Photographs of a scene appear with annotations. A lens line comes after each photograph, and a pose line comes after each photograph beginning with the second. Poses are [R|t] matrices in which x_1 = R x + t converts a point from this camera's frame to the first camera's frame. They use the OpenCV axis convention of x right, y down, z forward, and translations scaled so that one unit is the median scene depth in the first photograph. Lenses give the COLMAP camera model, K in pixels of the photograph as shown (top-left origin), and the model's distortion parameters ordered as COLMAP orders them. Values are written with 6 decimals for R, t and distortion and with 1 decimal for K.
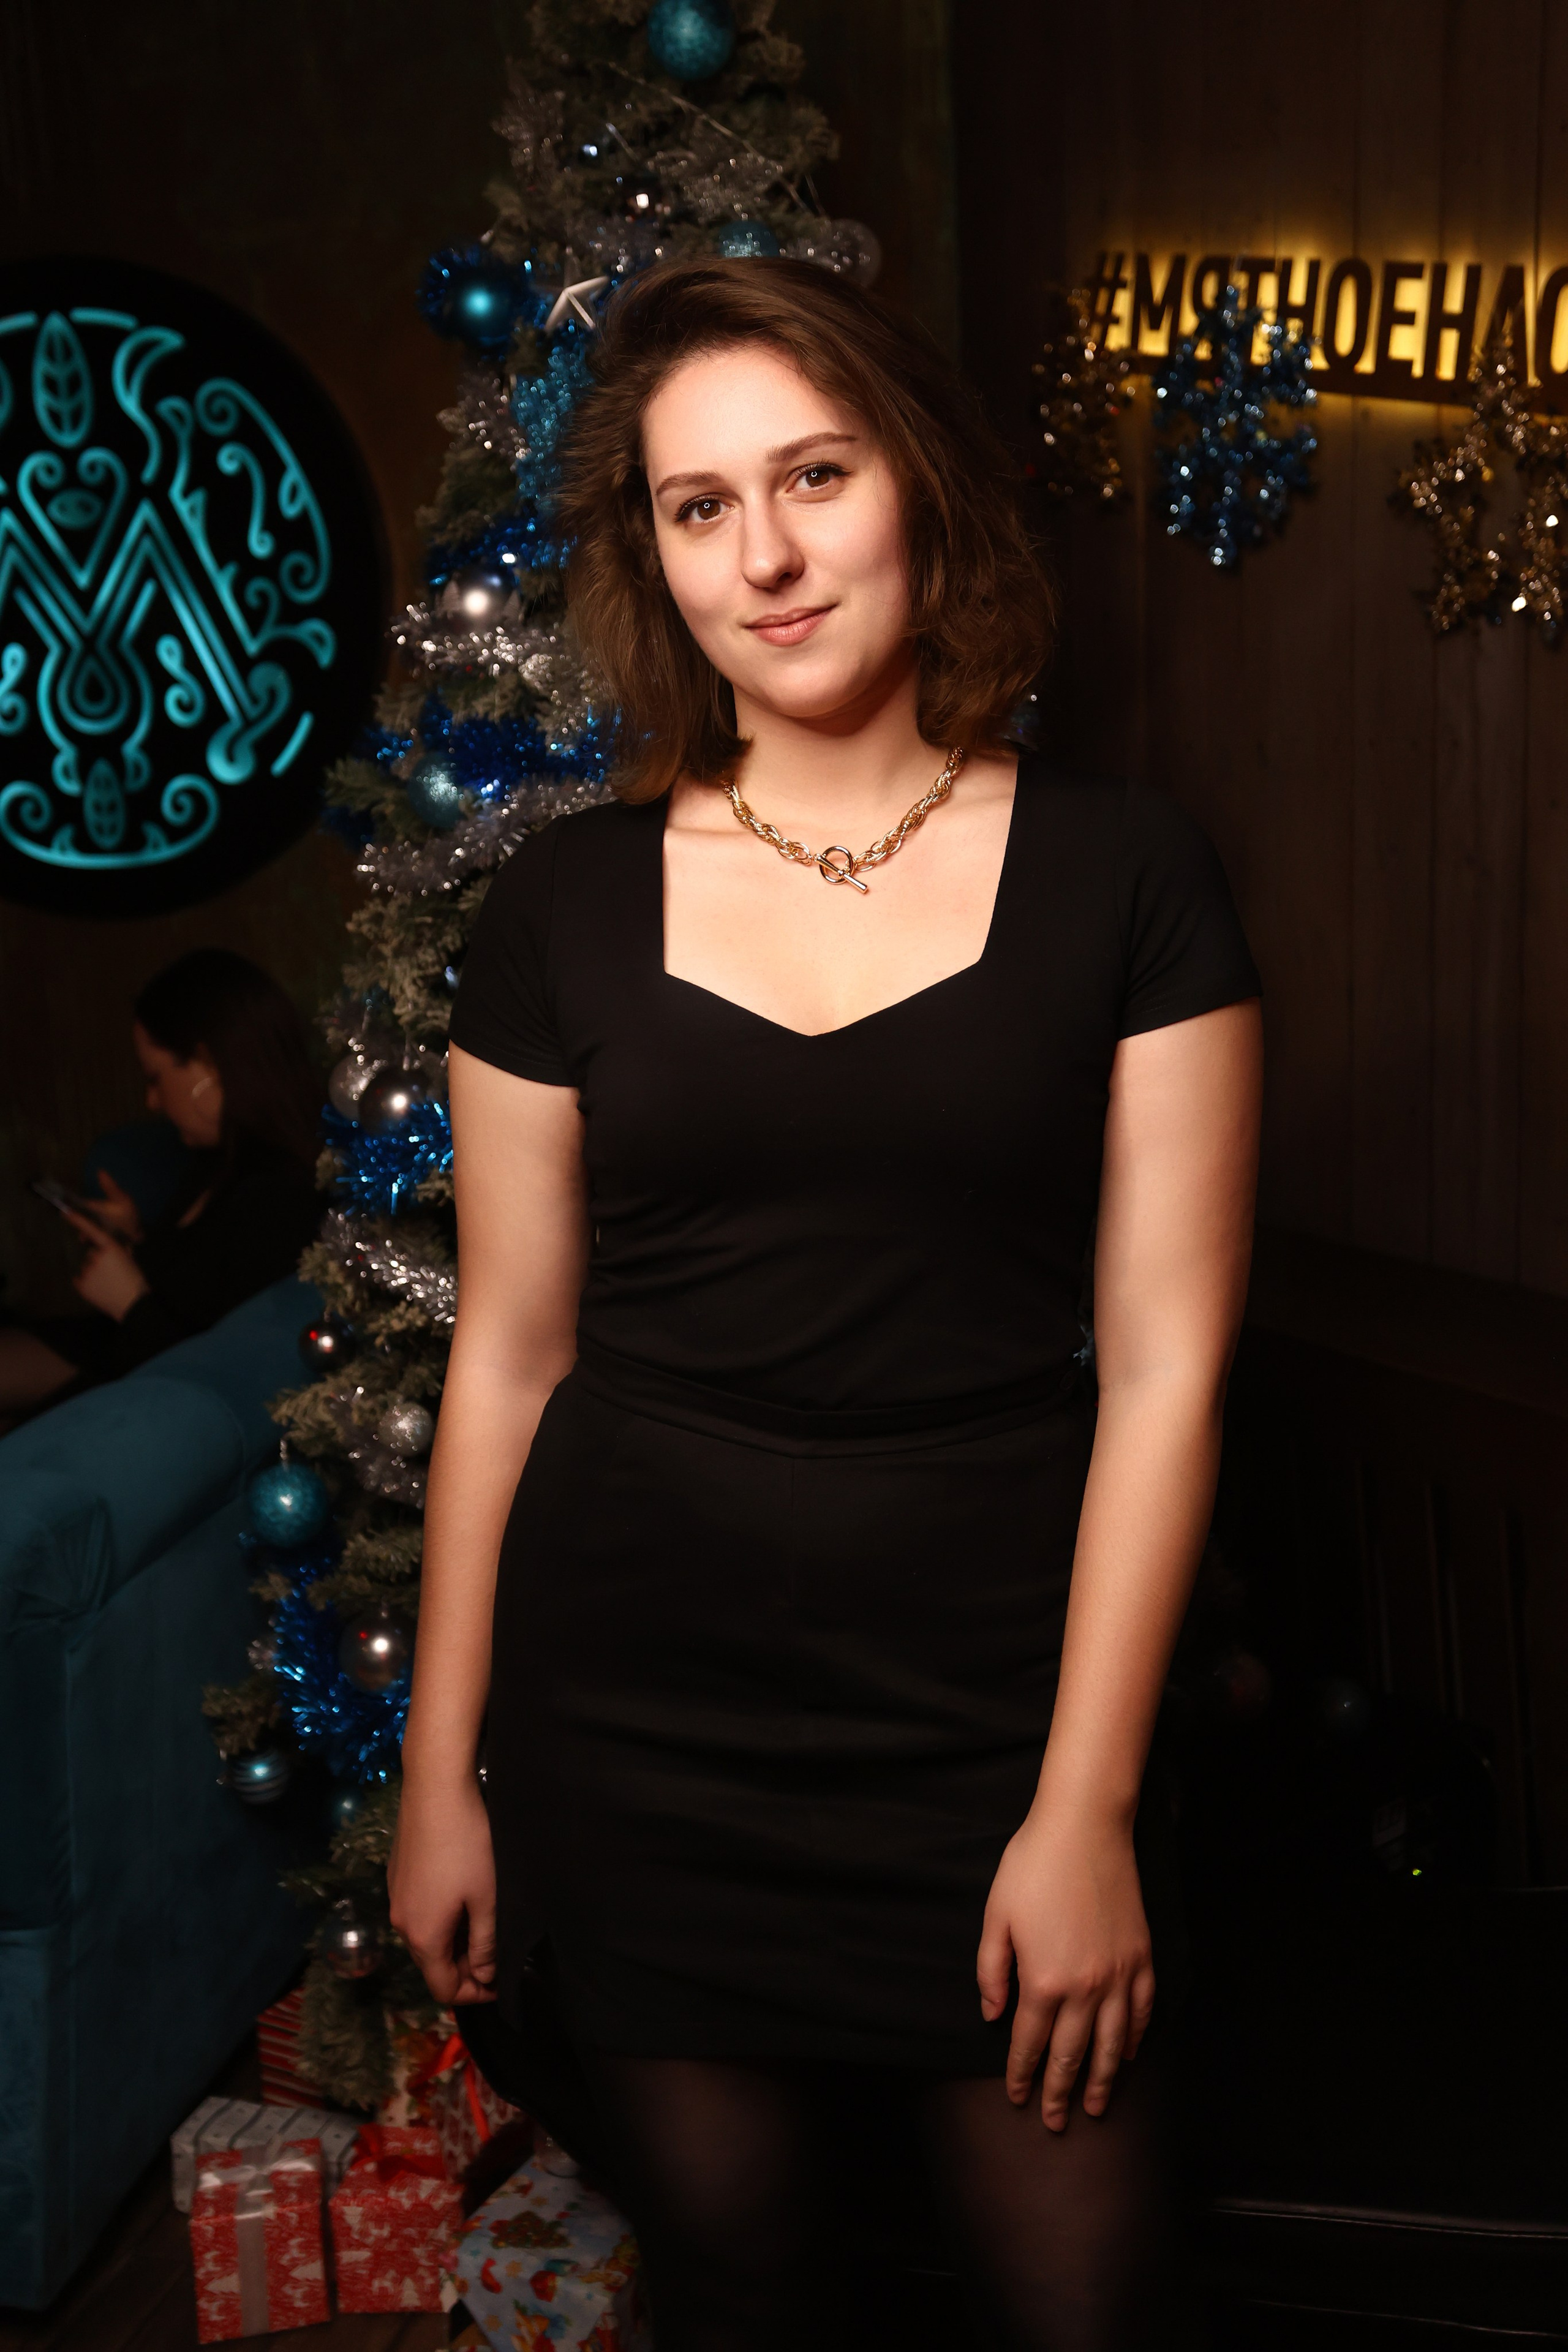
lens RADIAL K [[2557.2, 0, 790.3], [0, 2557.2, 1133.4], [0, 0, 1]] dist [0.017742, 0.110066]
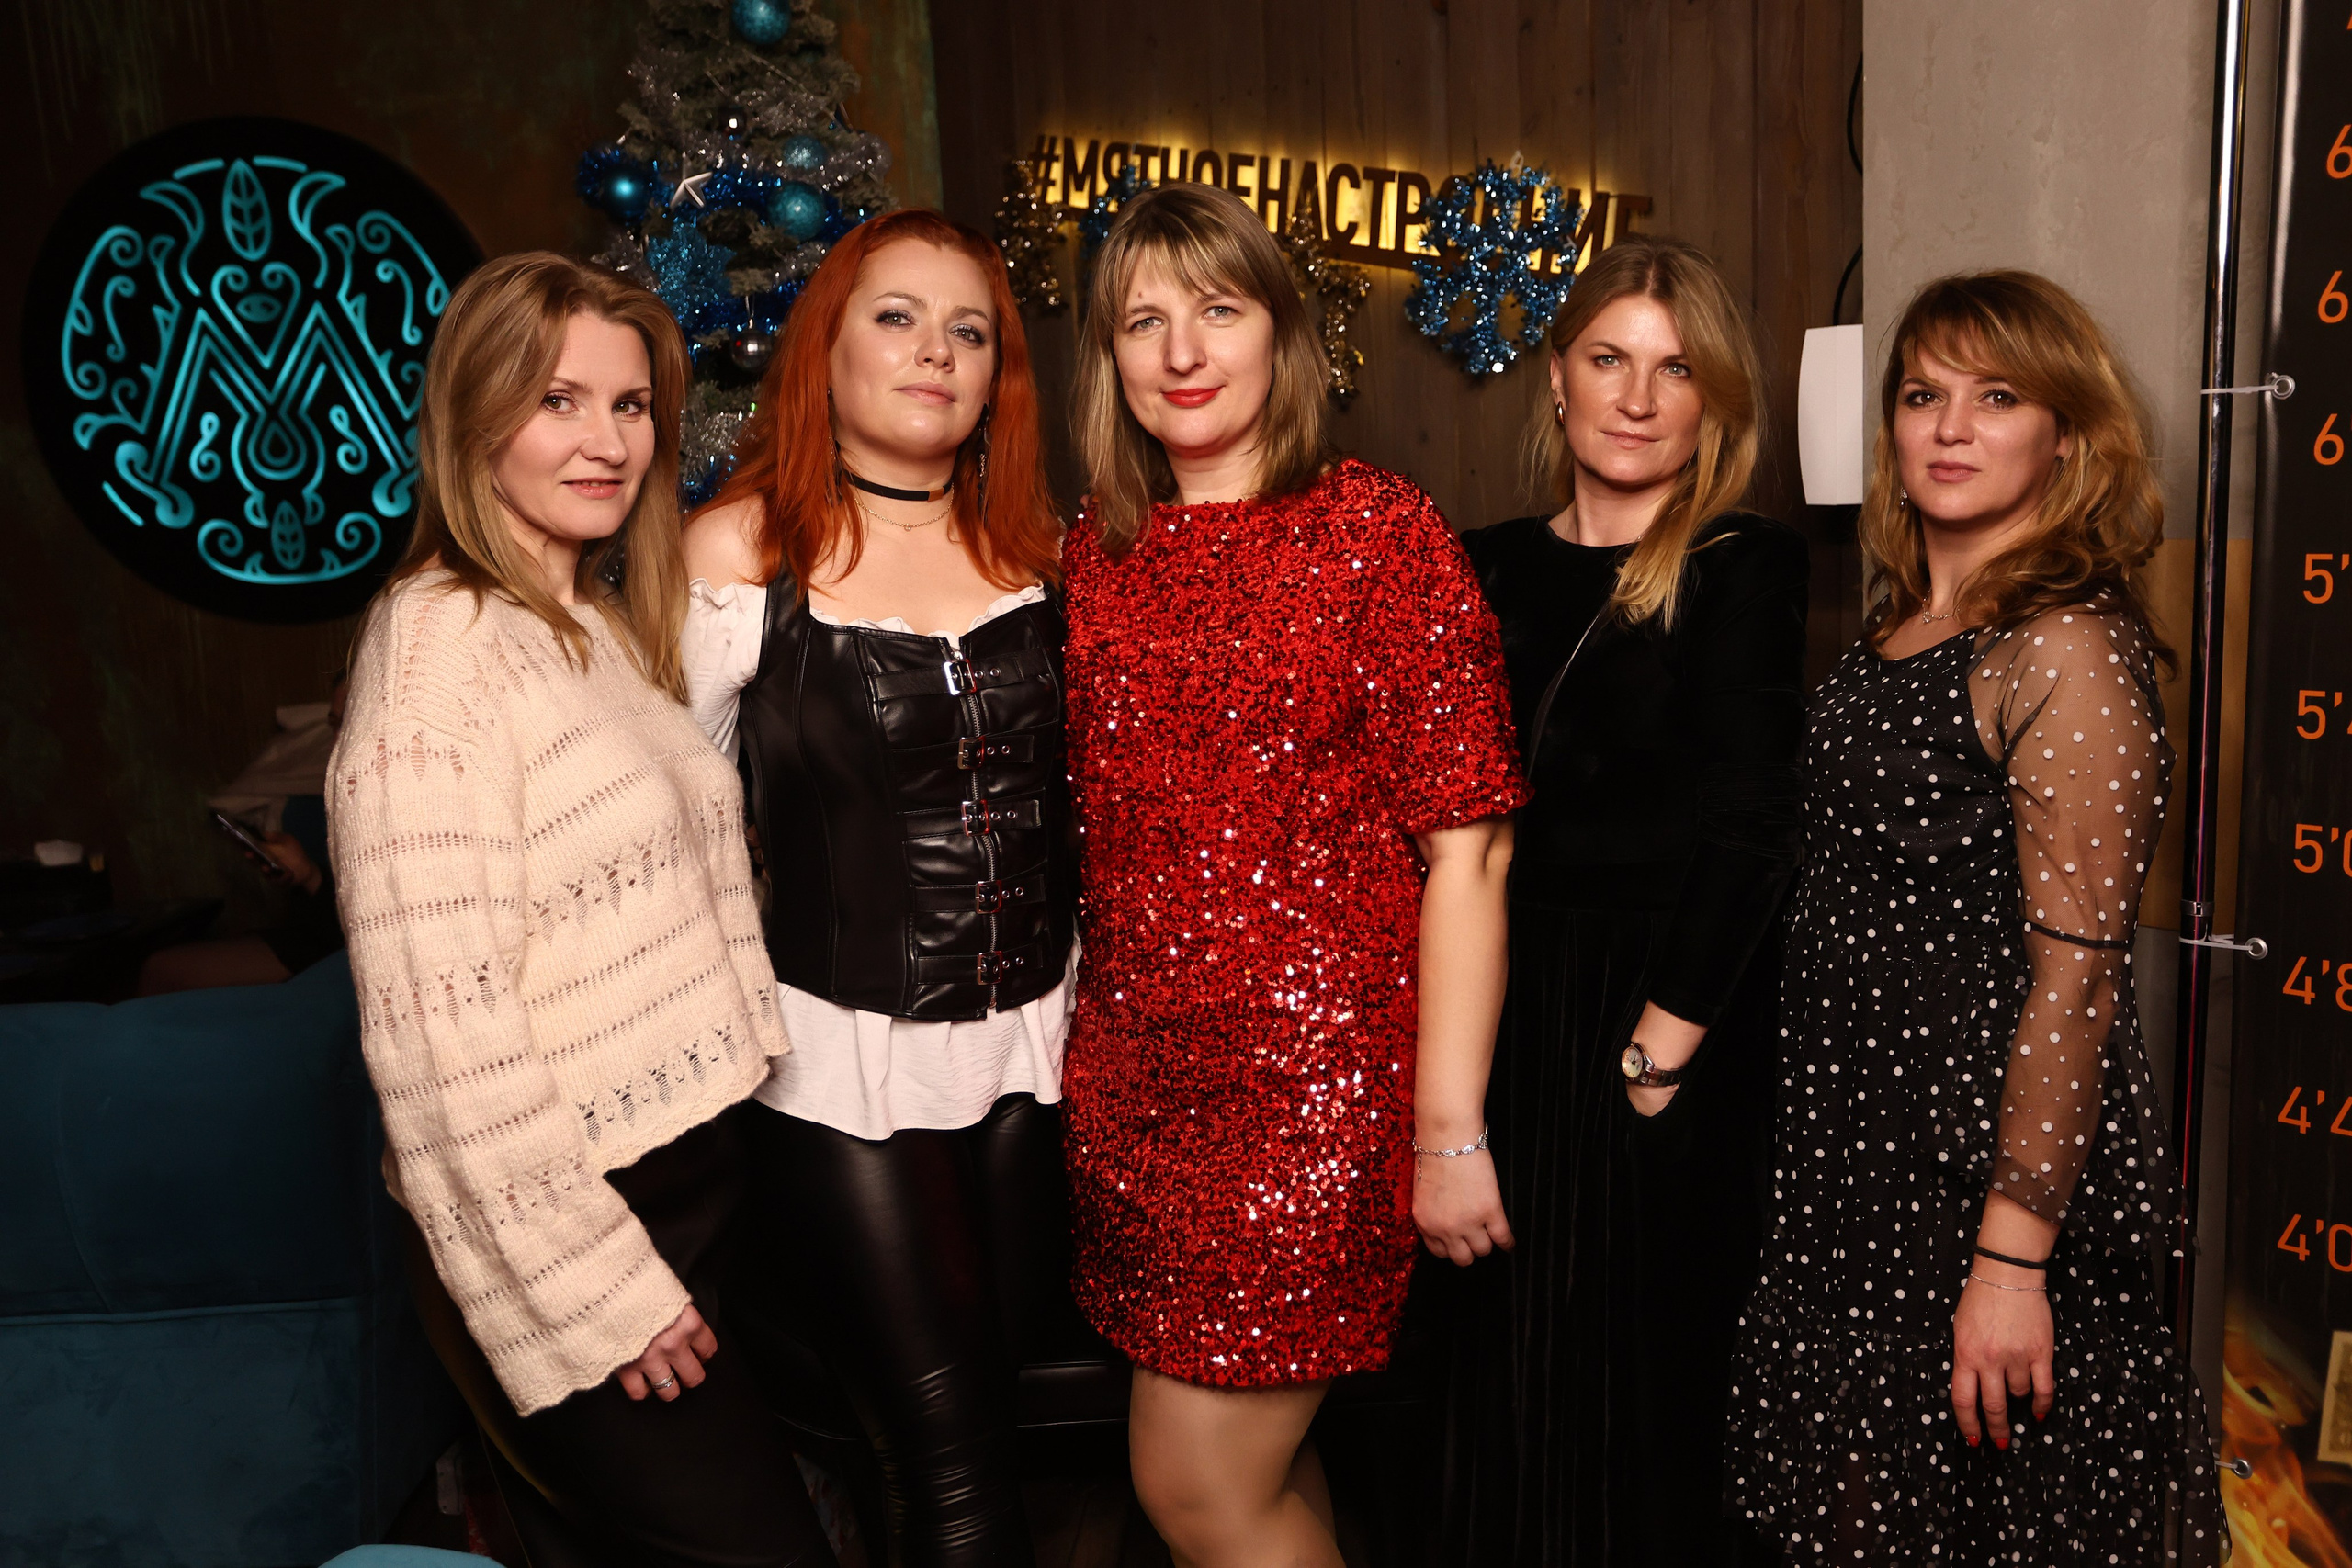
lens RADIAL K [[2253.0, 0, 1186.6], [0, 2253.0, 772.8], [0, 0, 1]] dist [-0.004437, 0.104360]
pose [[0.984983, -0.034787, 0.169112, -0.026237], [0.038699, 0.999053, -0.019888, 0.044383], [-0.168260, 0.026134, 0.985396, -0.274608]]
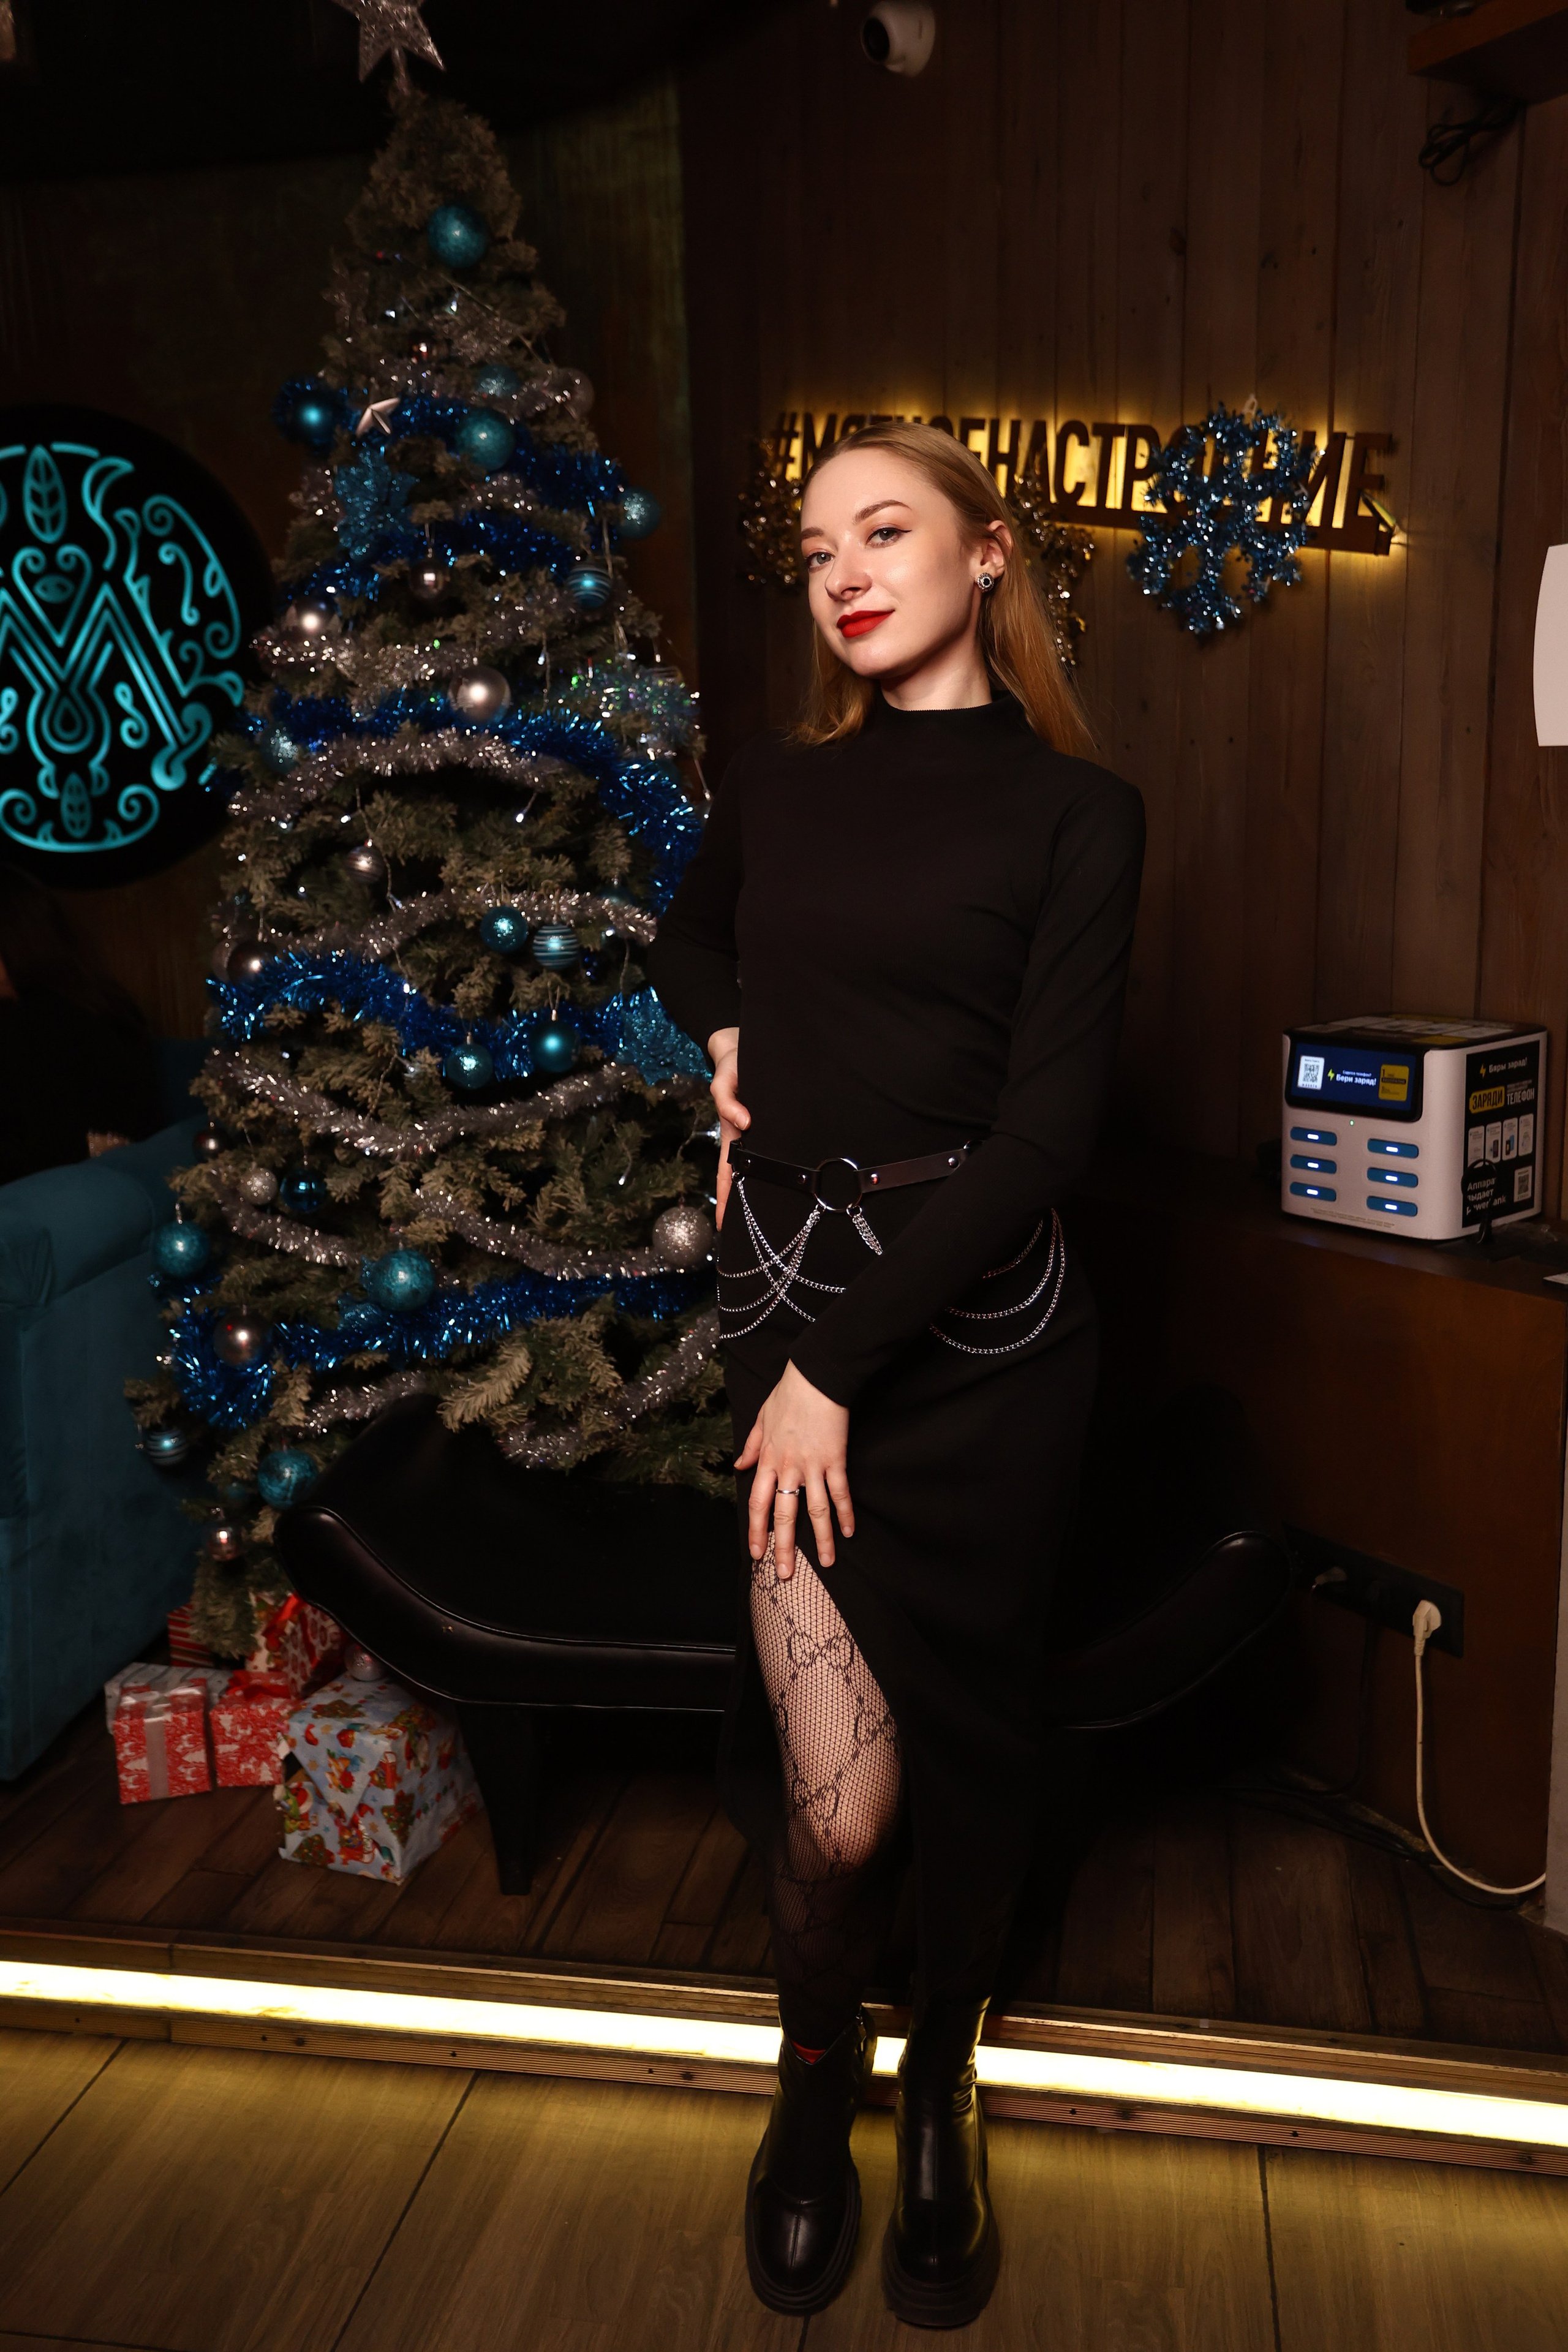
lens RADIAL K [[1989.3, 0, 781.5], [0, 1989.3, 1170.7], [0, 0, 1]] dist [-0.027817, 0.083349]
pose [[0.998096, 0.002453, 0.061630, 0.062853], [-0.003250, 0.999912, 0.012836, 0.073872], [-0.061593, -0.013012, 0.998017, -0.120846]]
